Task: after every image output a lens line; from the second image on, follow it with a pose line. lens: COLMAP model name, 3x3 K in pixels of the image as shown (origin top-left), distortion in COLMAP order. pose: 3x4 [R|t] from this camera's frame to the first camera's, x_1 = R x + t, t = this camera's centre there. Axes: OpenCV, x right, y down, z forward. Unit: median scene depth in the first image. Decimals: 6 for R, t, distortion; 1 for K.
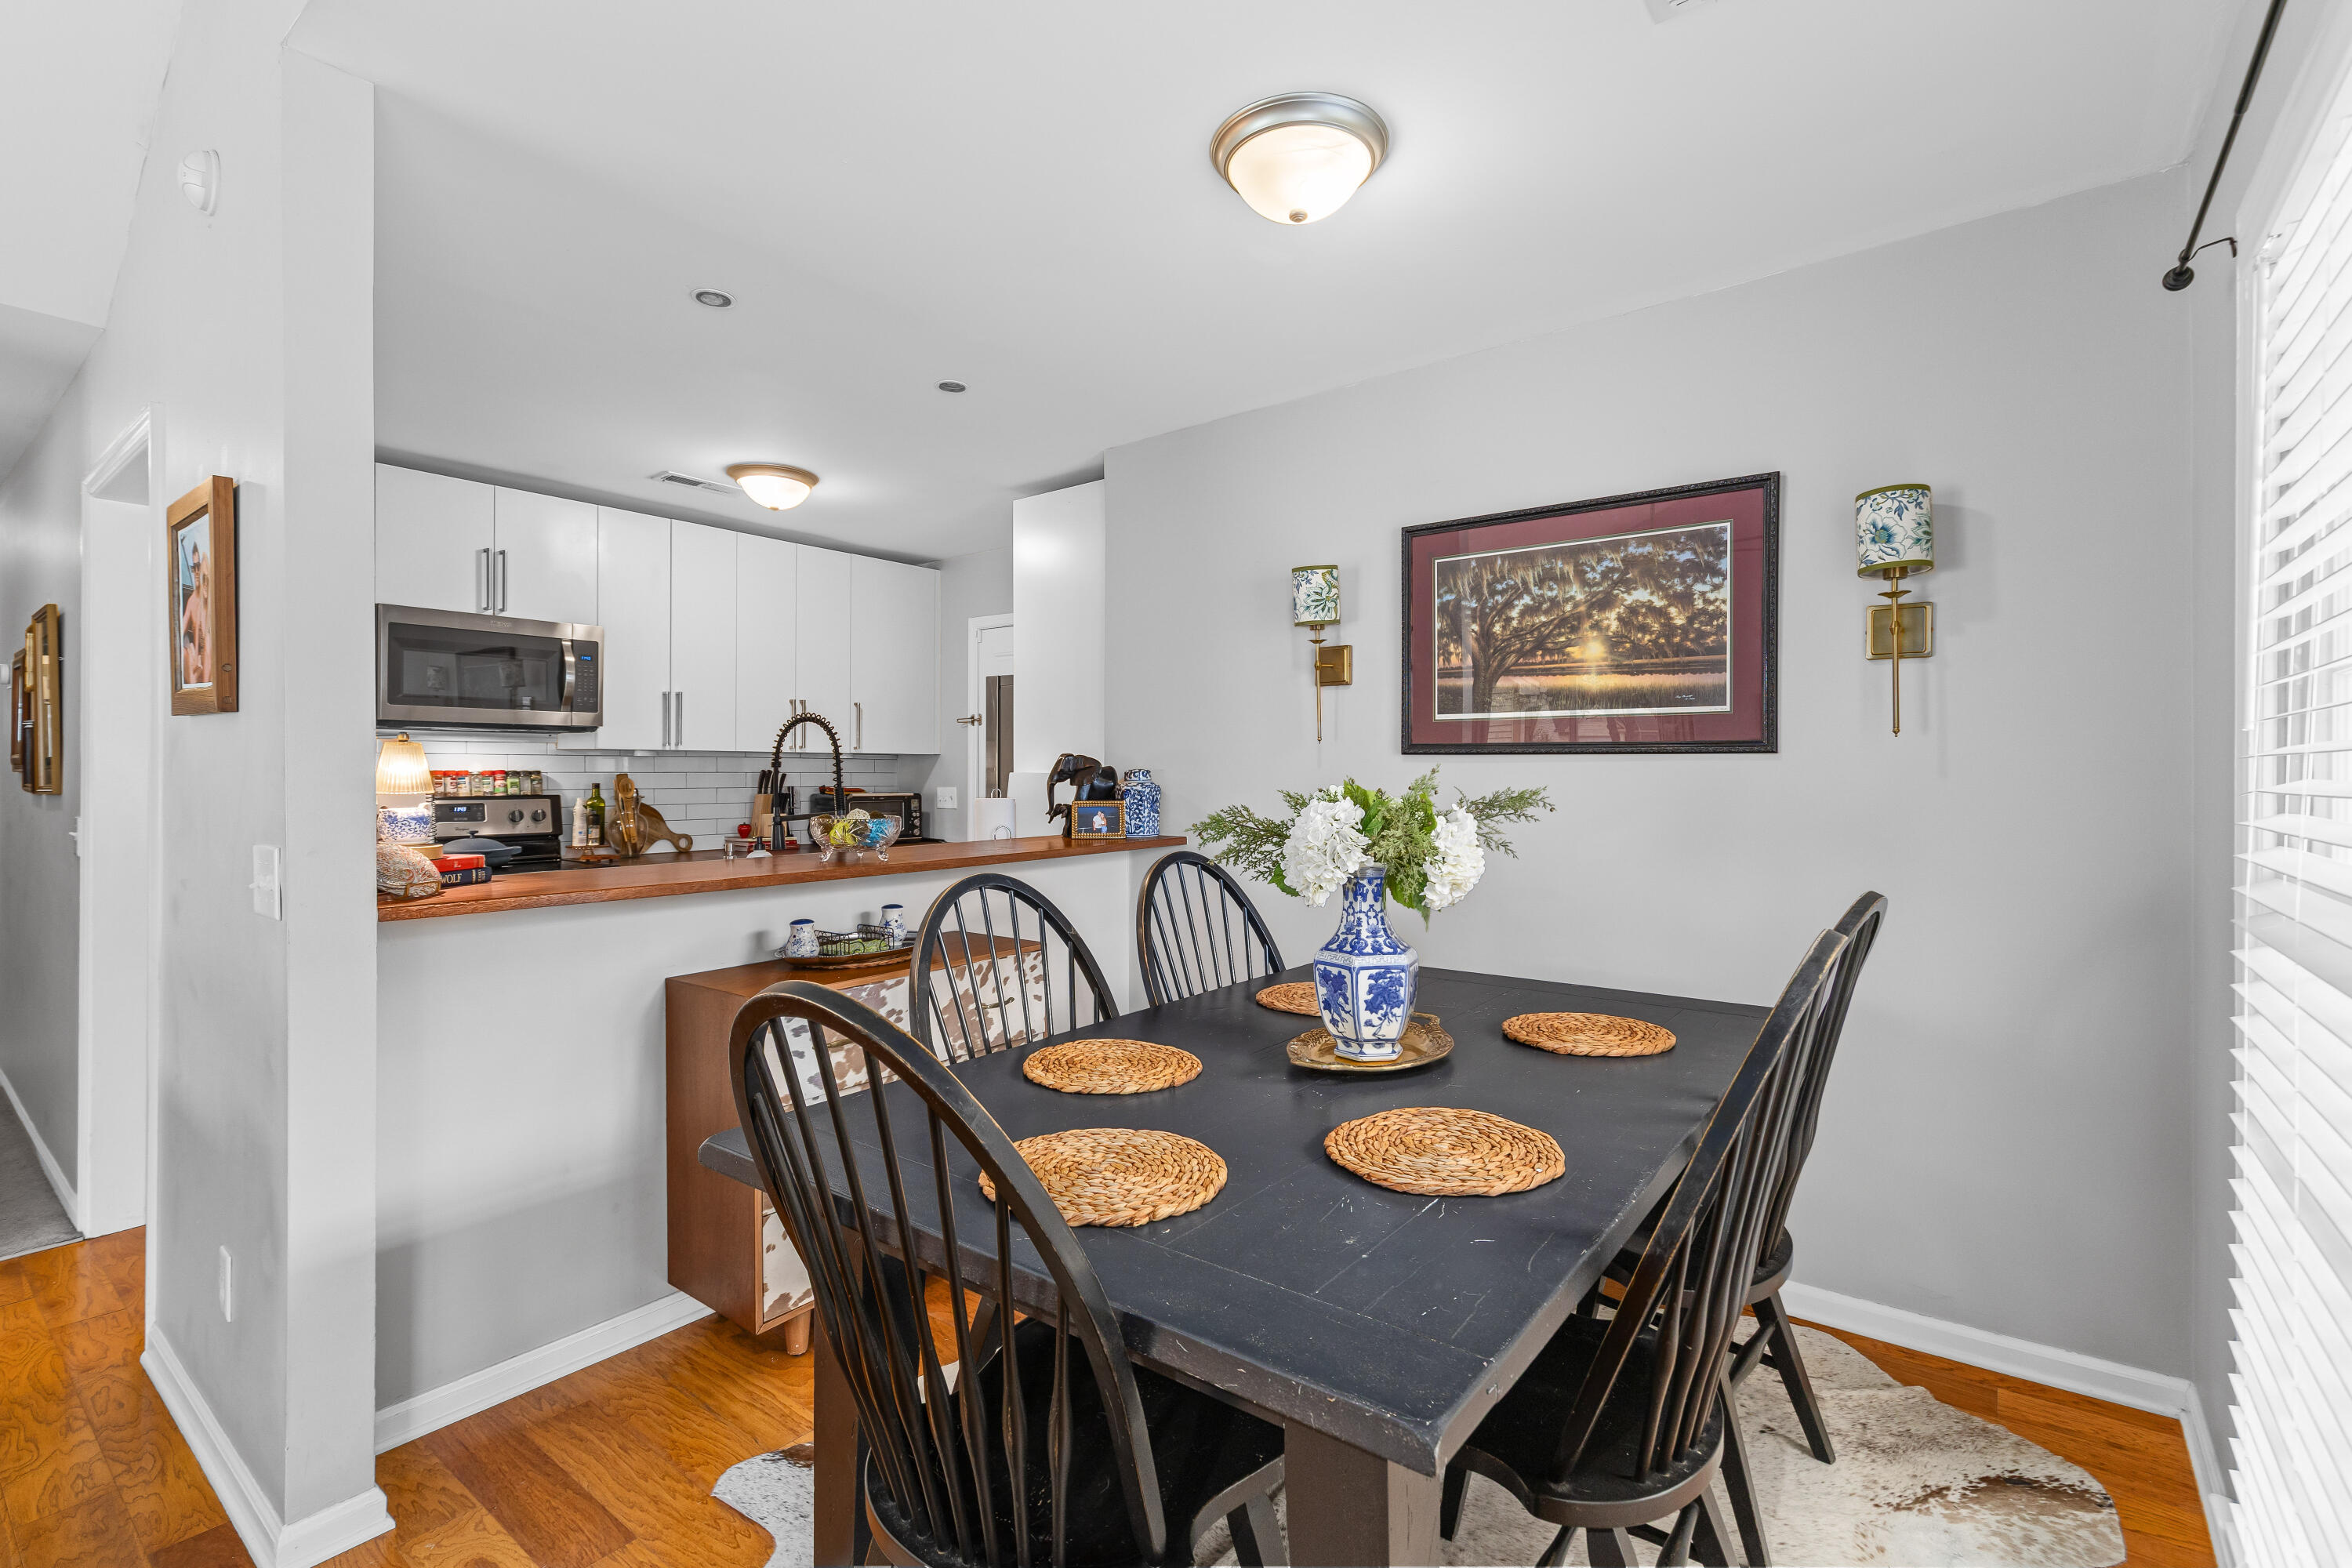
lens RADIAL K [[1053.6, 0, 1183.5], [0, 1053.6, 774.0], [0, 0, 1]] dist [0.009637, -0.000207]
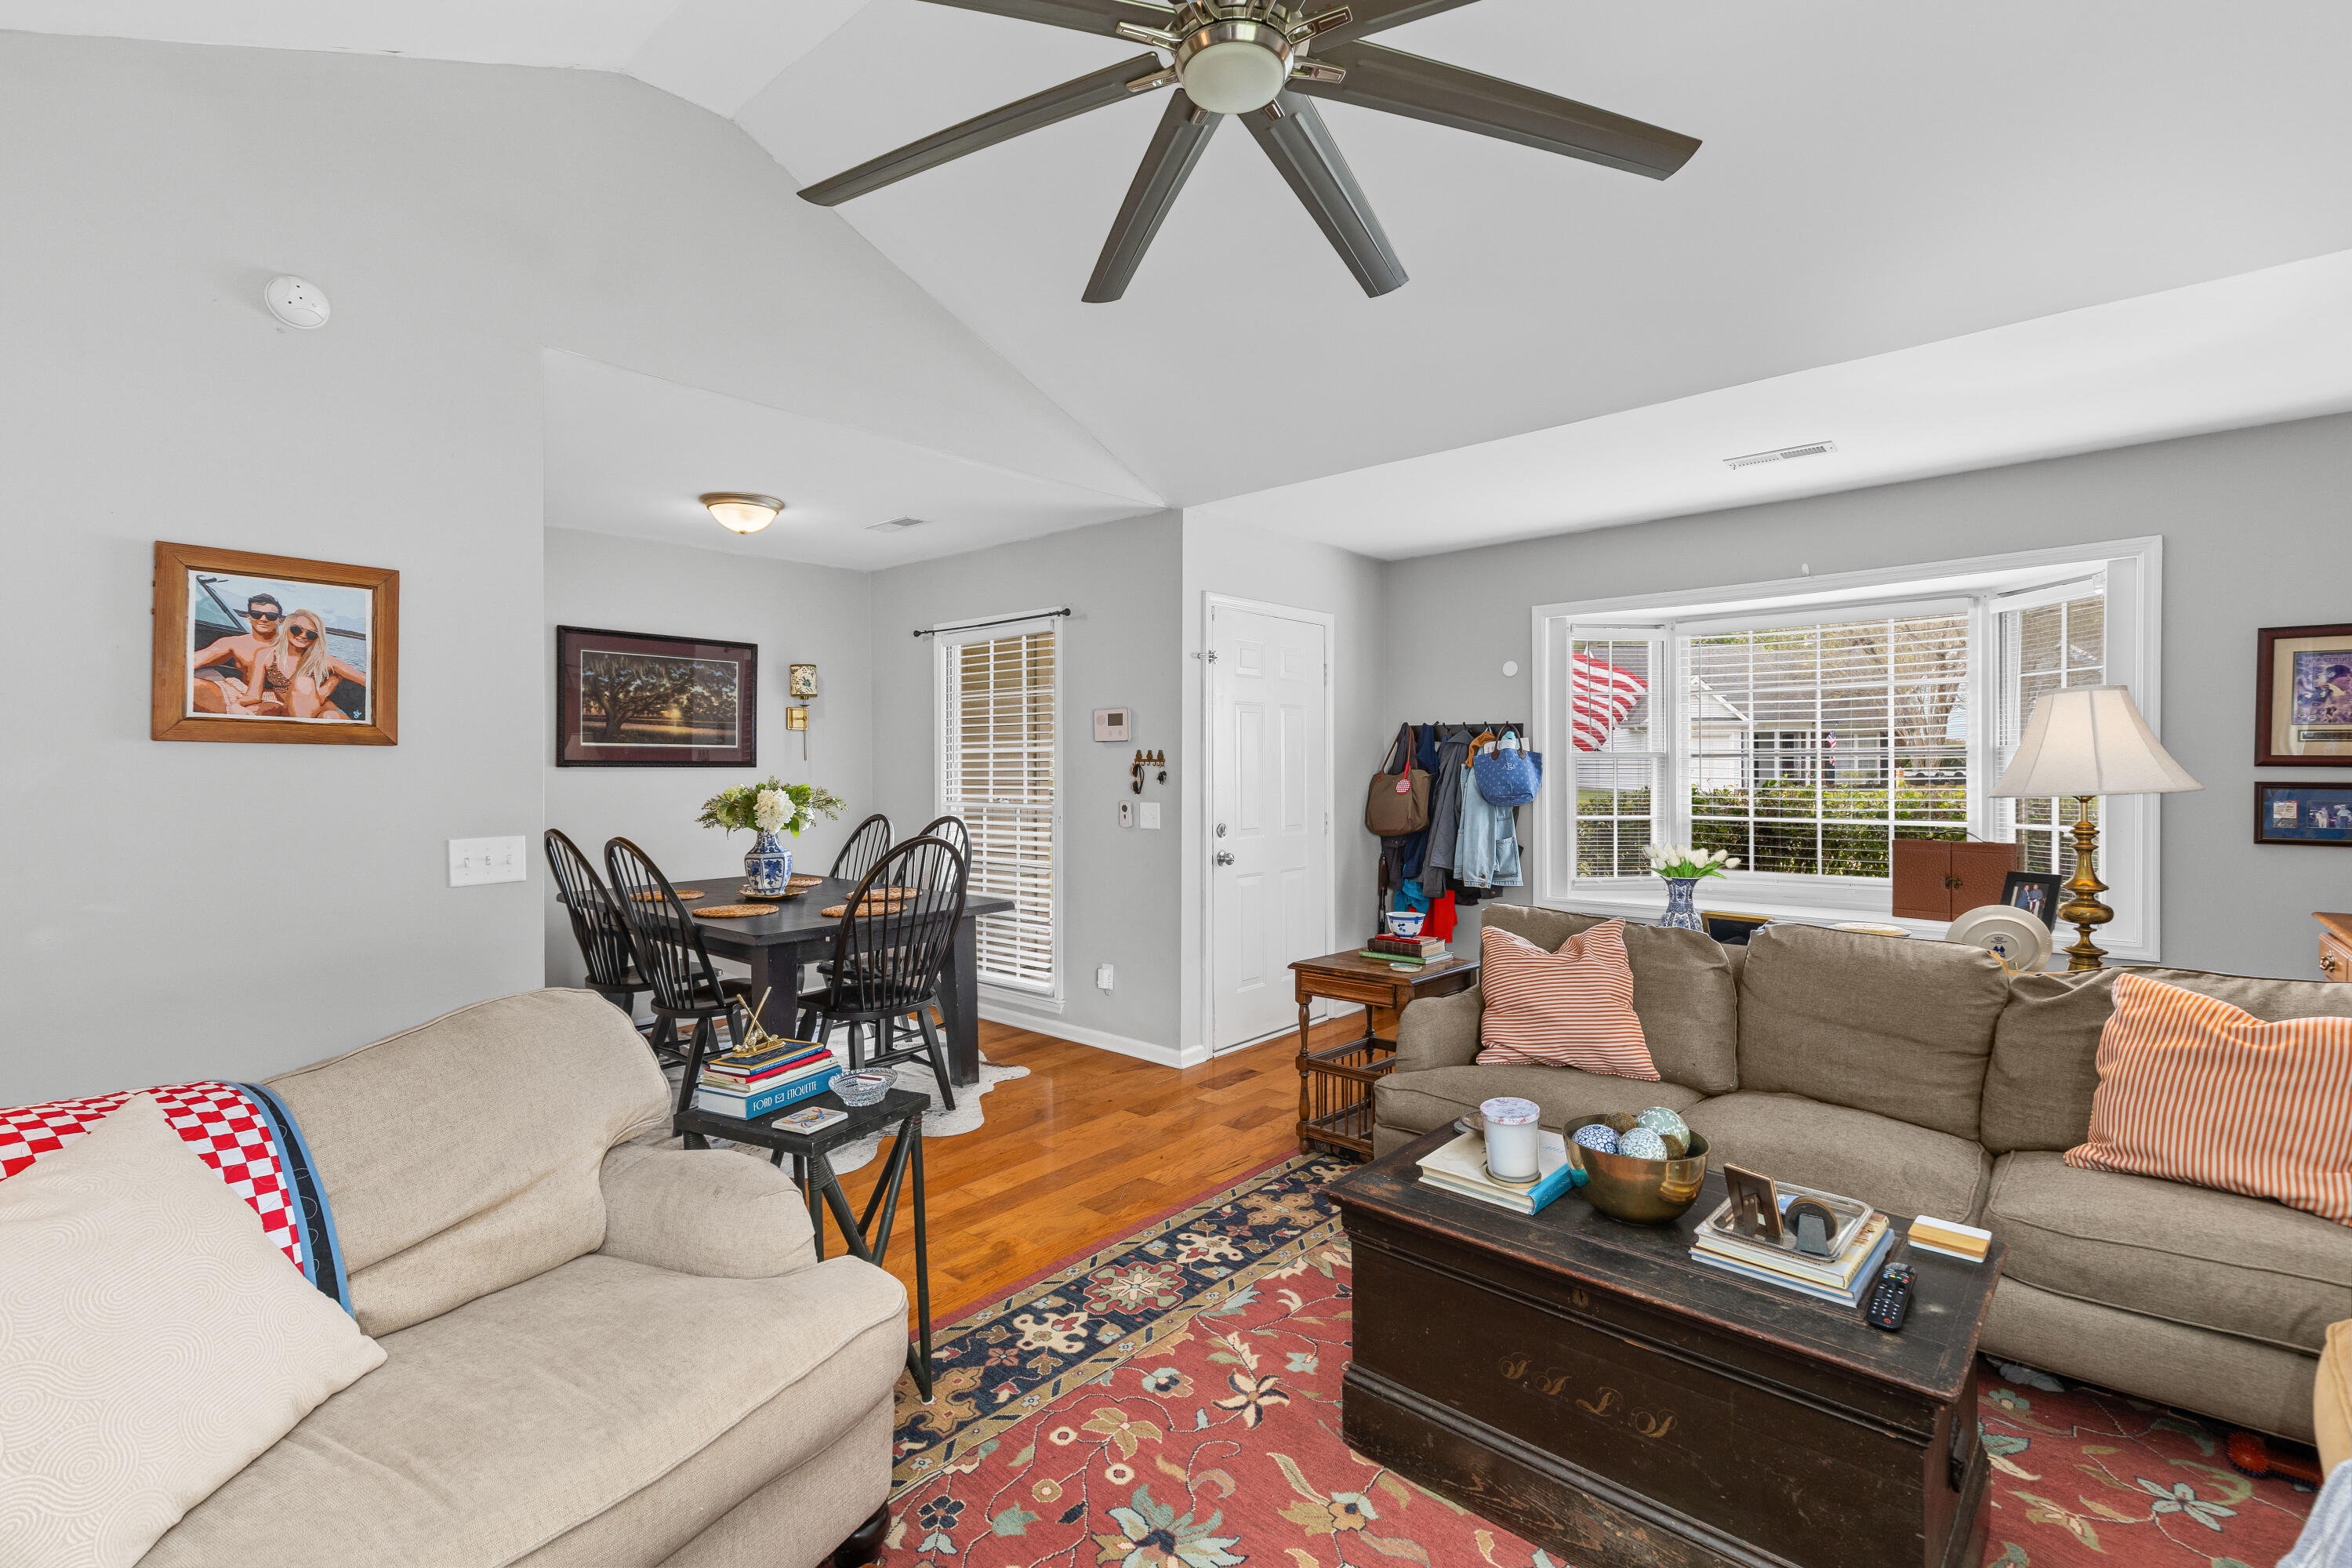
lens RADIAL K [[1053.6, 0, 1183.5], [0, 1053.6, 774.0], [0, 0, 1]] dist [0.009637, -0.000207]
pose [[0.062373, -0.009843, 0.998004, -1.437772], [0.003844, 0.999946, 0.009622, -0.019930], [-0.998045, 0.003236, 0.062408, -0.056165]]
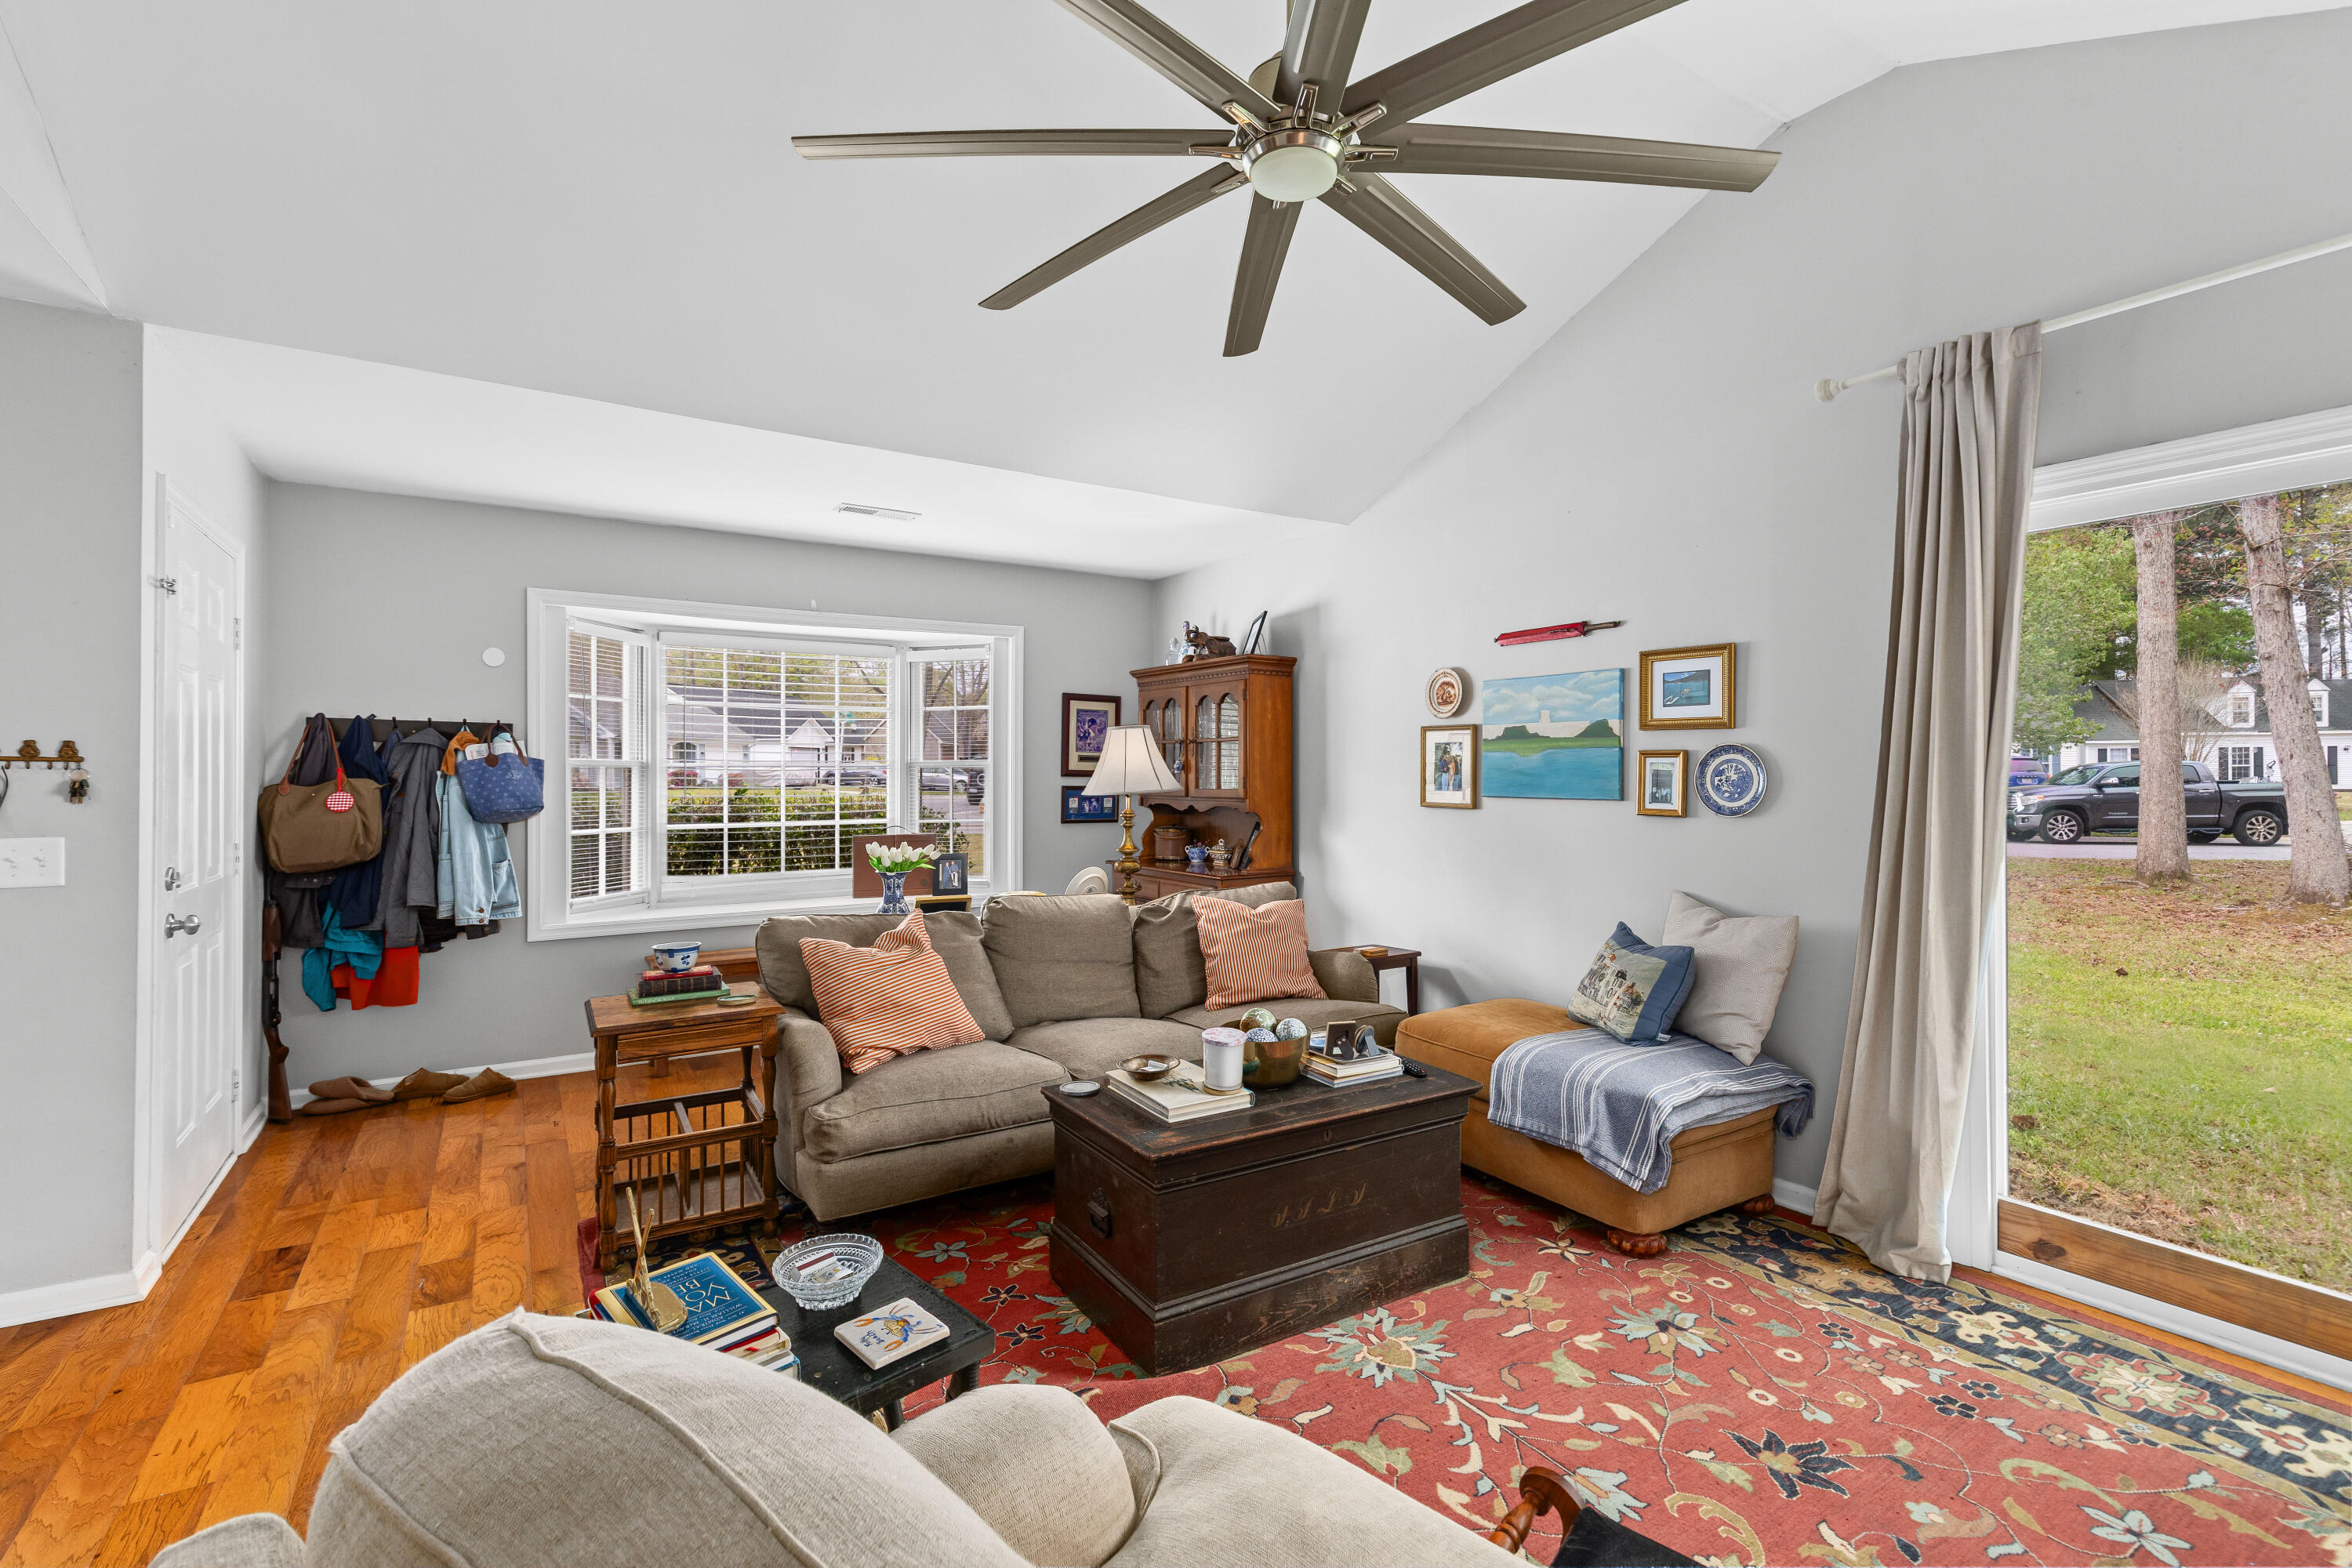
lens RADIAL K [[1057.2, 0, 1186.6], [0, 1057.2, 766.6], [0, 0, 1]] dist [0.008542, -0.000304]
pose [[-0.943449, 0.001960, 0.331512, -1.007718], [-0.001108, 0.999958, -0.009066, -0.012213], [-0.331516, -0.008921, -0.943407, 0.622785]]
